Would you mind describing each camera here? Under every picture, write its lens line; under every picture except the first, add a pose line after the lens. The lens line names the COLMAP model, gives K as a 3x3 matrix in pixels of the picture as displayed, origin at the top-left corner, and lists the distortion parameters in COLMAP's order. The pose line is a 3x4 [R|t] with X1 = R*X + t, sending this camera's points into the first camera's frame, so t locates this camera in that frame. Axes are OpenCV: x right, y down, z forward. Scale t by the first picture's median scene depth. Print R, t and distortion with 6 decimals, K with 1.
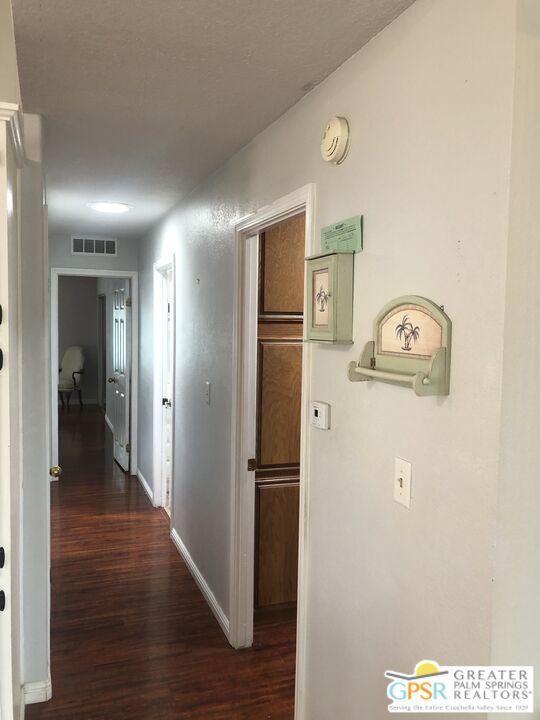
lens RADIAL K [[589.3, 0, 270.0], [0, 589.3, 360.0], [0, 0, 1]] dist [0.054534, -0.071065]
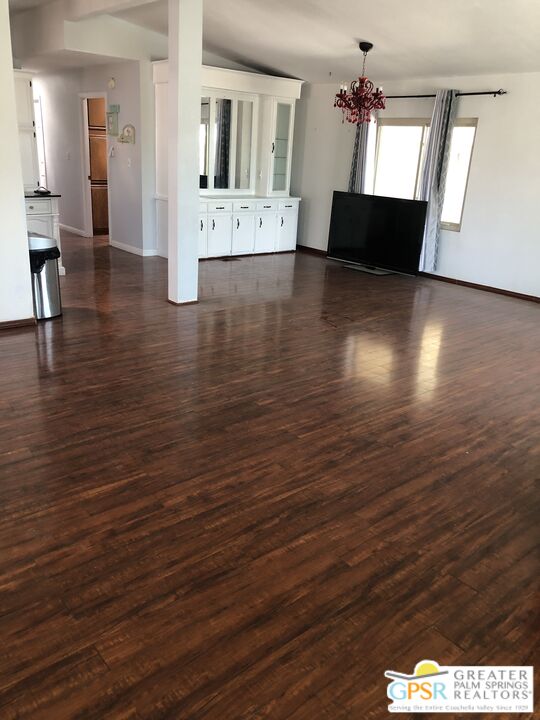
lens RADIAL K [[589.3, 0, 270.0], [0, 589.3, 360.0], [0, 0, 1]] dist [0.054534, -0.071065]
pose [[0.943370, -0.087199, 0.320077, -0.306673], [-0.008245, 0.958375, 0.285393, 0.260135], [-0.331640, -0.271870, 0.903384, -3.260506]]
